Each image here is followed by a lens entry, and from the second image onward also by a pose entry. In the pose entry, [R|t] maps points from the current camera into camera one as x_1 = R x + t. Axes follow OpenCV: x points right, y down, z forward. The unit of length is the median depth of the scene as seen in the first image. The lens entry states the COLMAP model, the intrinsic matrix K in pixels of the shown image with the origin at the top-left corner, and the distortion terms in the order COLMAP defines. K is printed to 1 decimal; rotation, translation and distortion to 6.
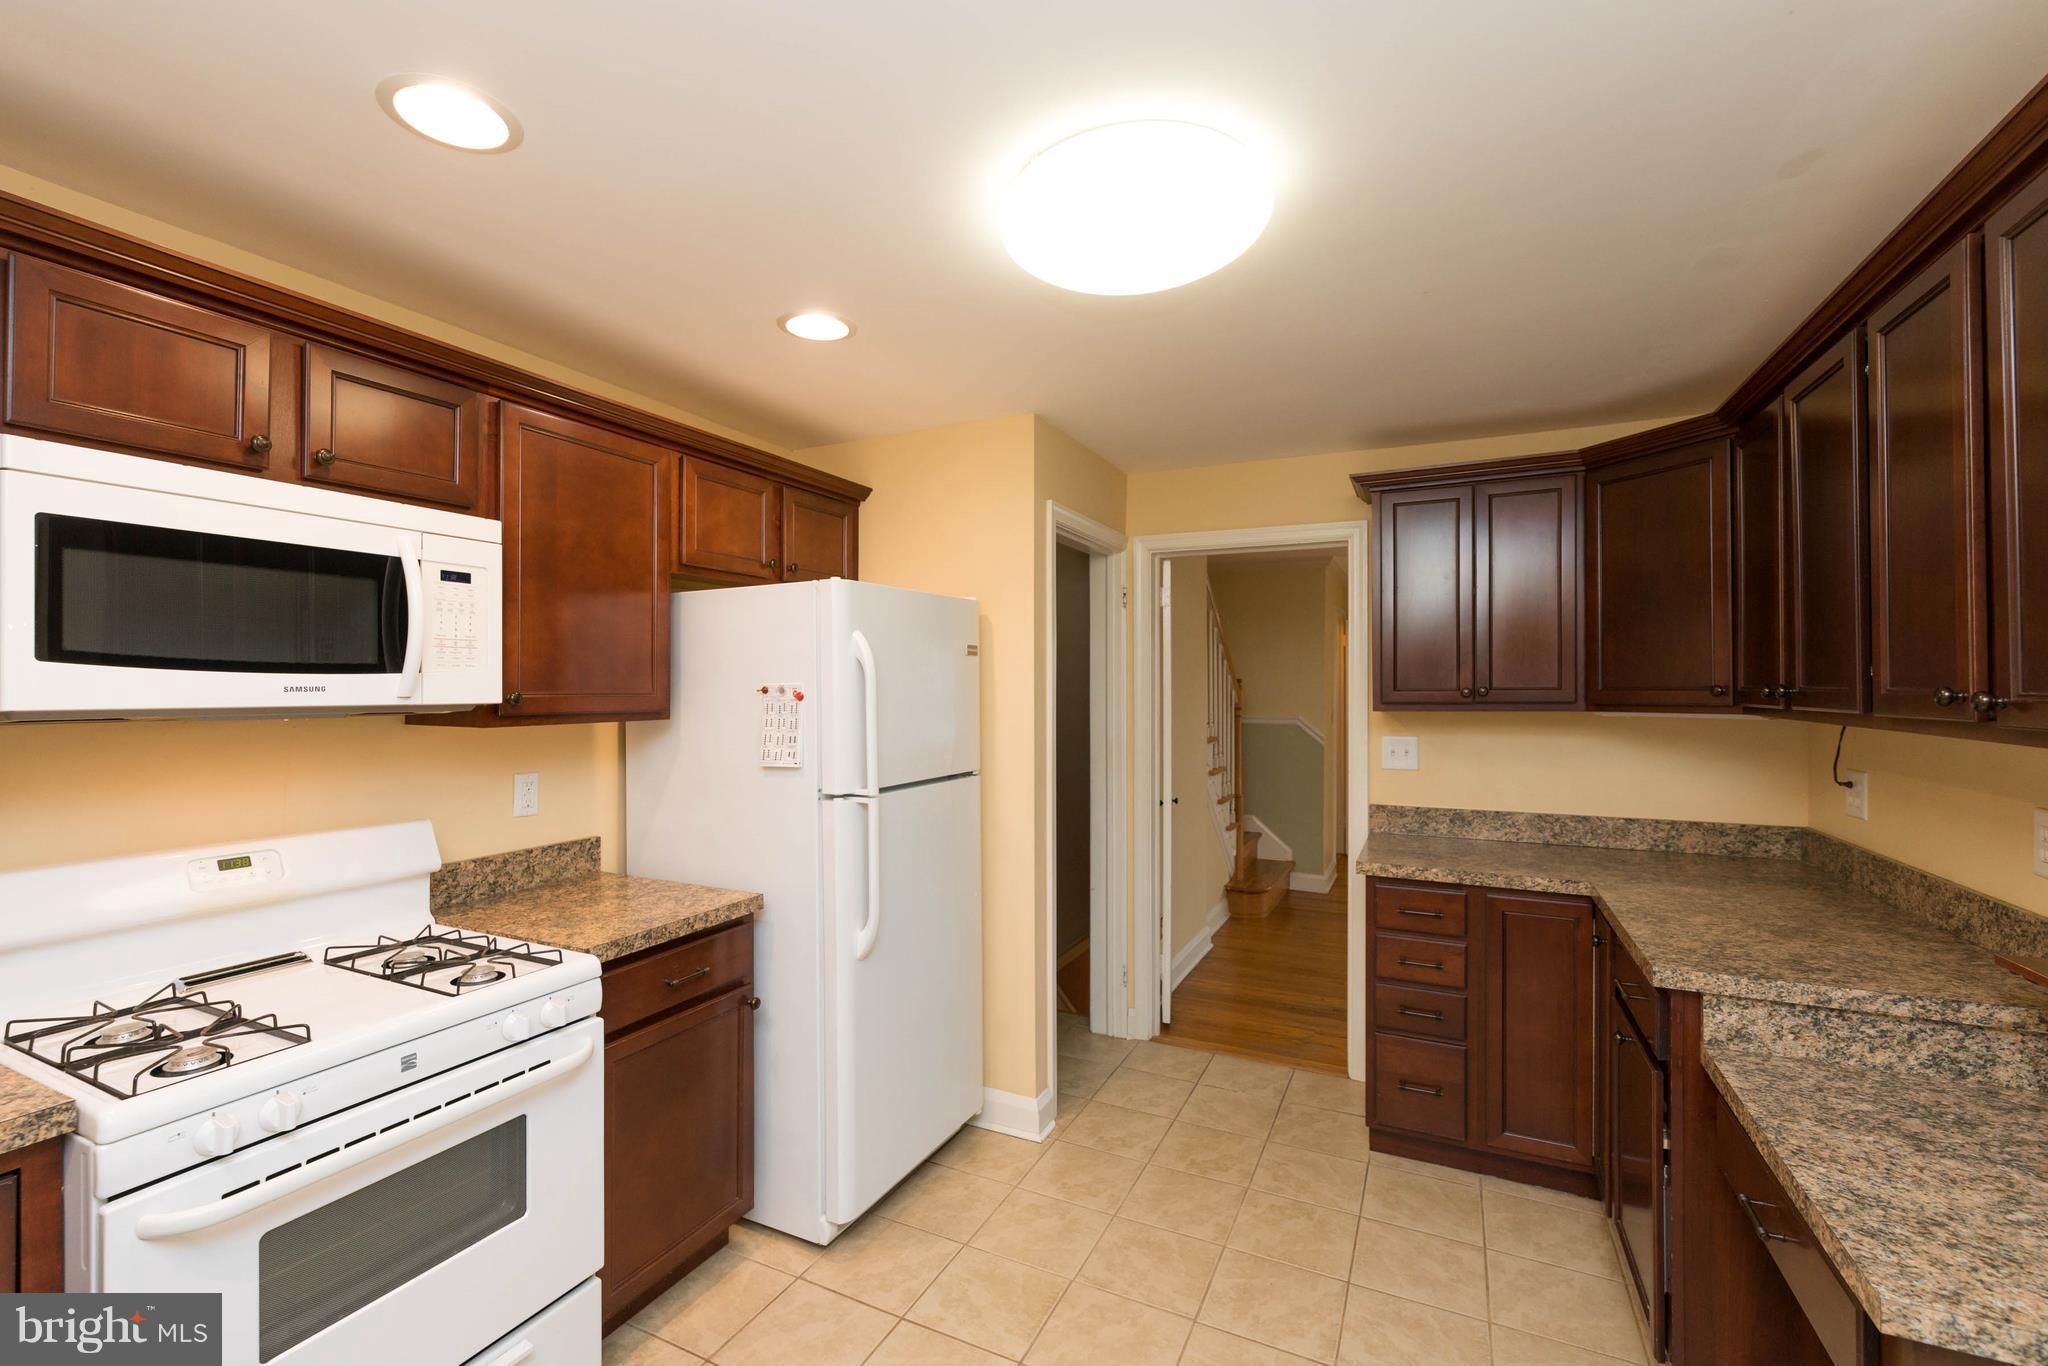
lens RADIAL K [[887.2, 0, 1008.0], [0, 887.2, 688.8], [0, 0, 1]] dist [-0.004650, 0.000392]
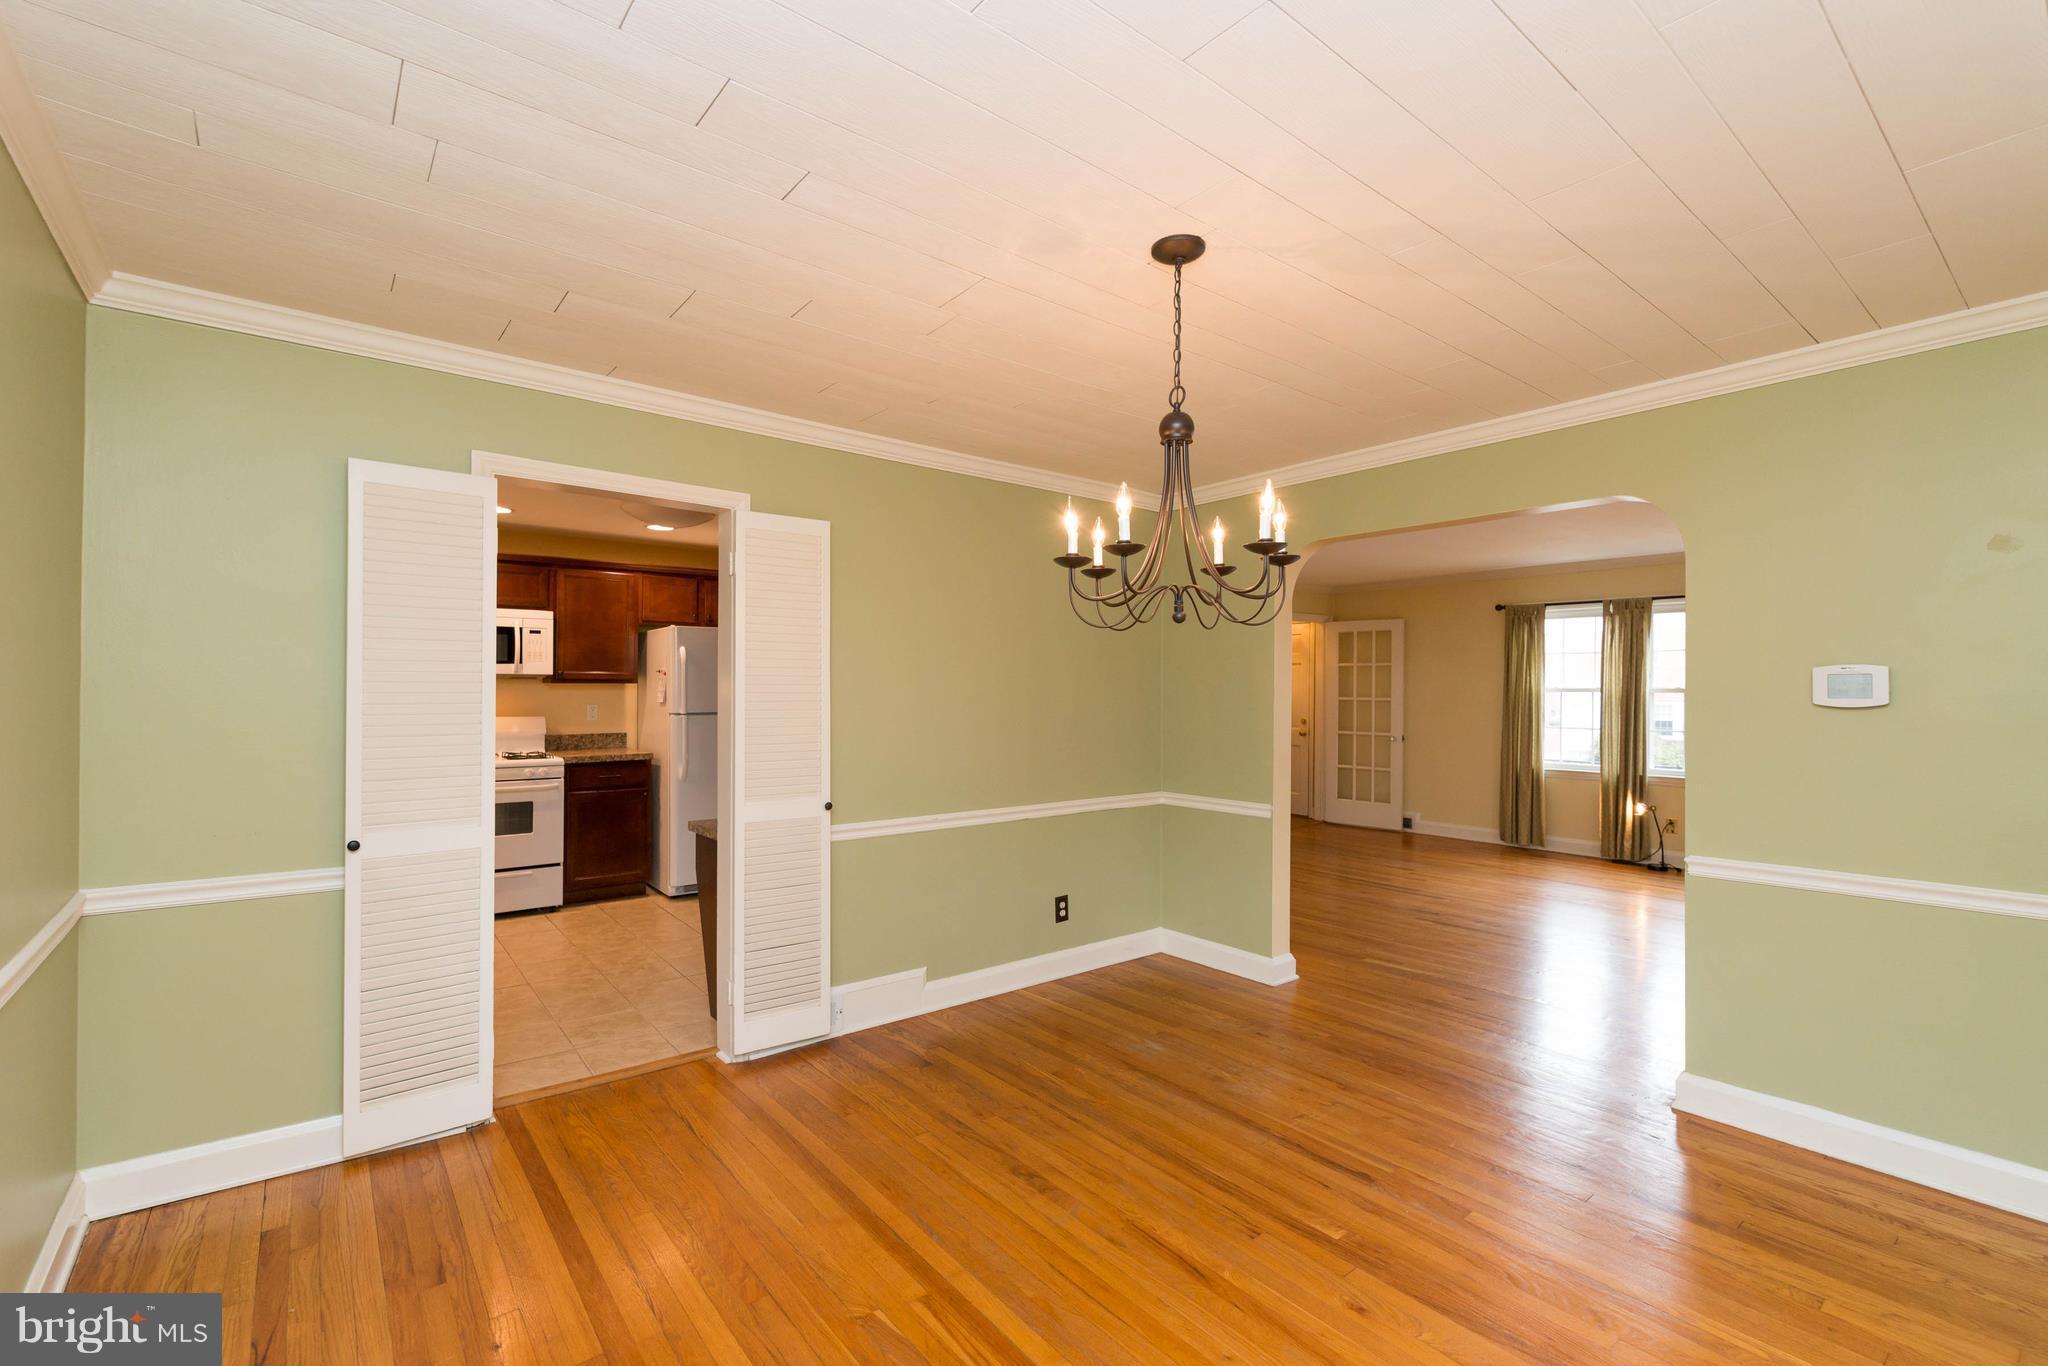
lens RADIAL K [[887.2, 0, 1003.6], [0, 887.2, 689.0], [0, 0, 1]] dist [-0.004650, 0.000392]
pose [[0.905500, 0.007915, -0.424272, 1.689461], [-0.007478, 0.999968, 0.002693, 0.038242], [0.424280, 0.000734, 0.905531, -0.847142]]
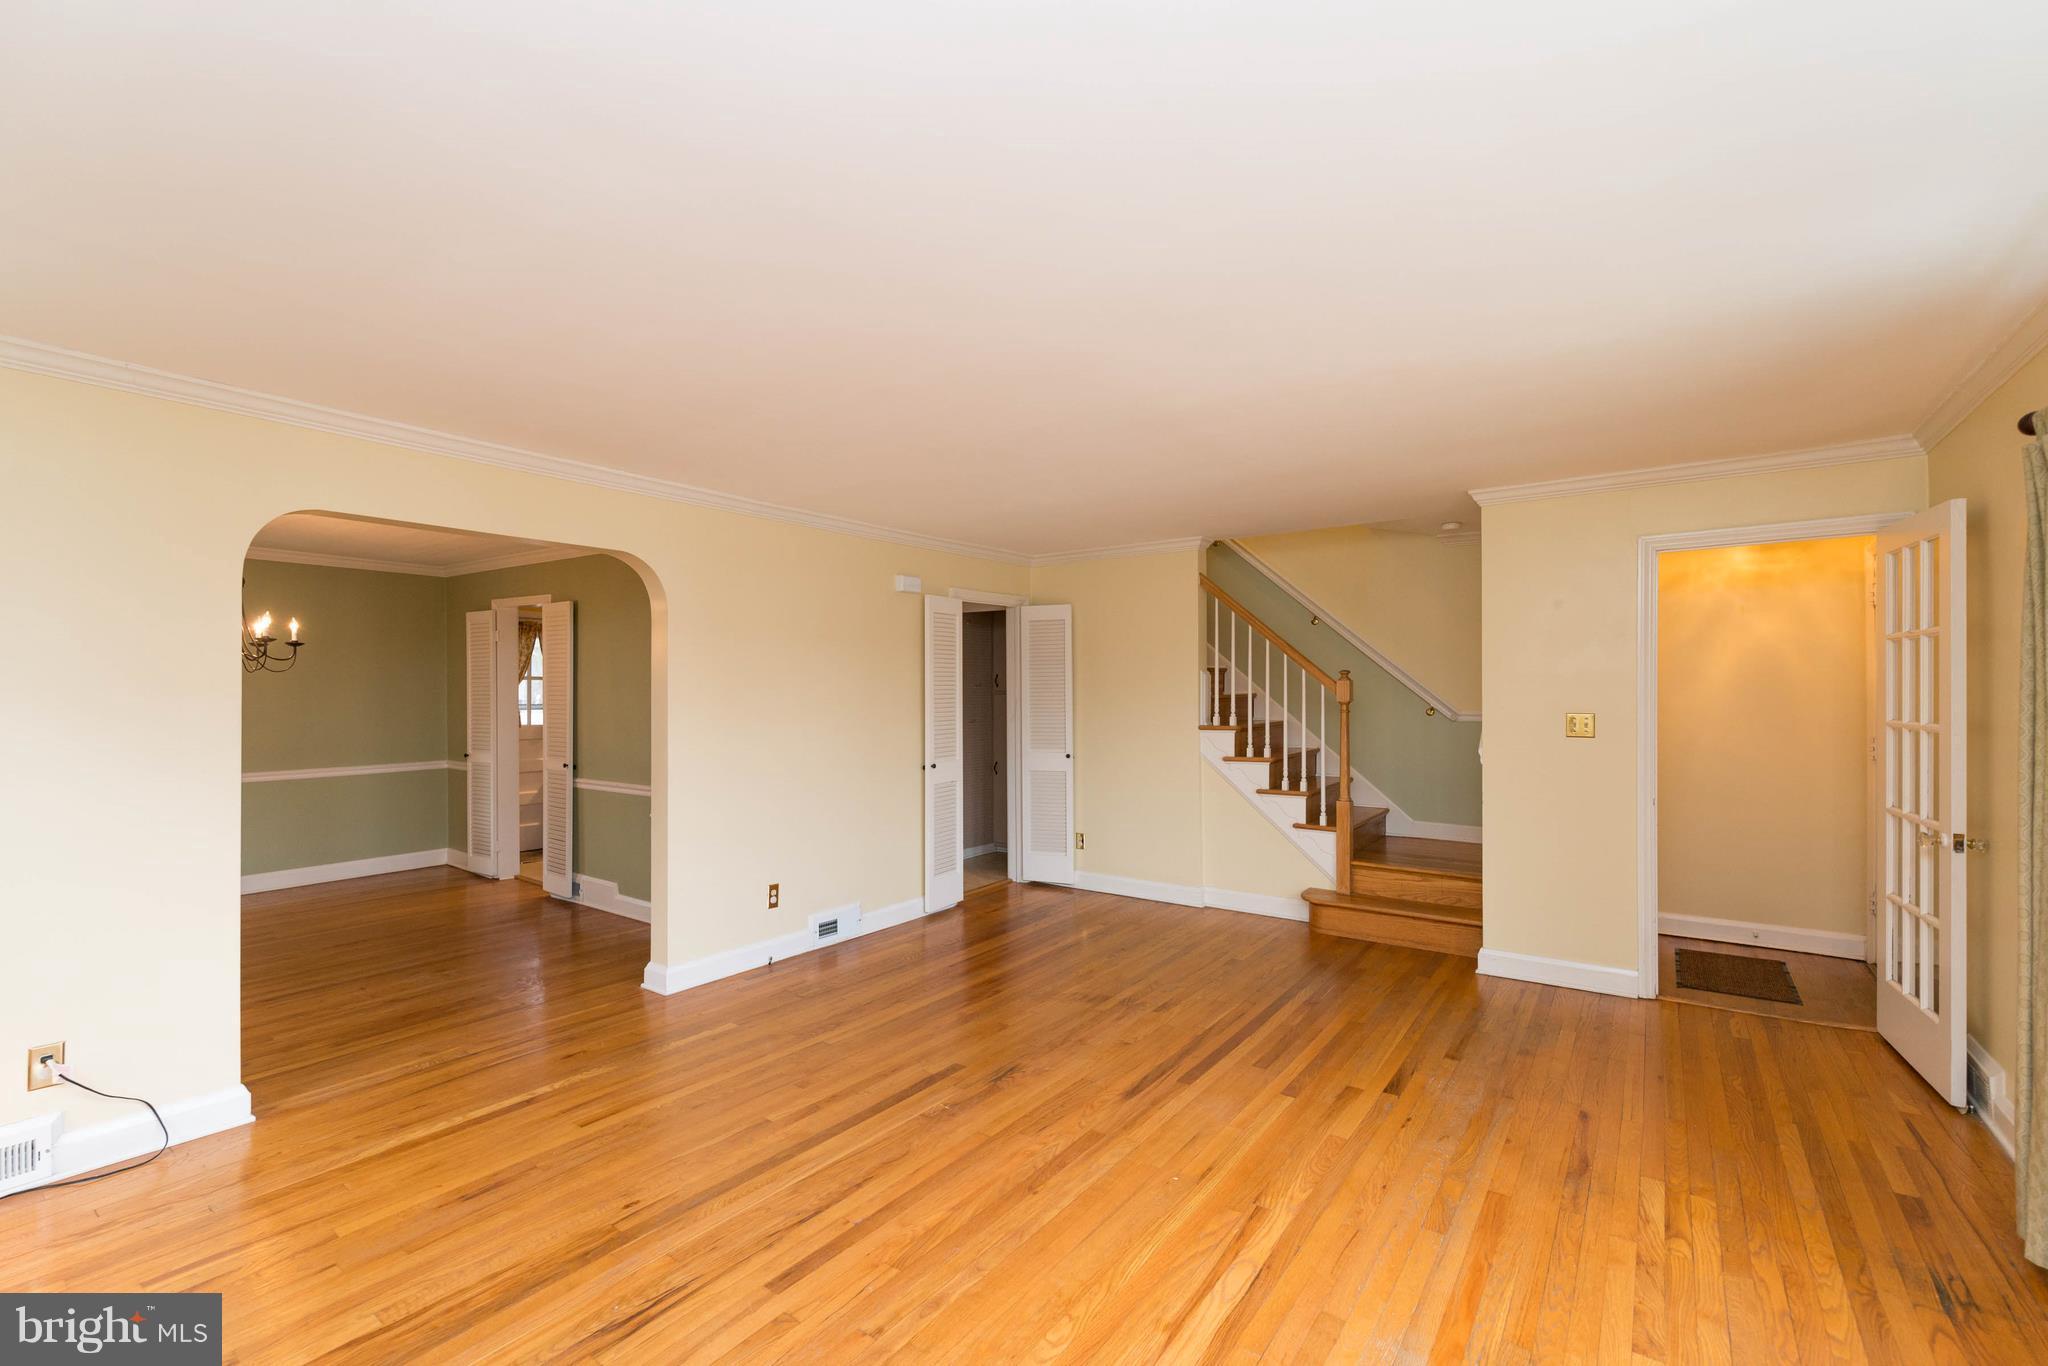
lens RADIAL K [[887.2, 0, 1012.3], [0, 887.2, 684.8], [0, 0, 1]] dist [-0.004650, 0.000392]
pose [[-0.174148, -0.001106, -0.984719, 3.174012], [0.000993, 0.999999, -0.001299, 0.013649], [0.984719, -0.001204, -0.174147, 2.134813]]
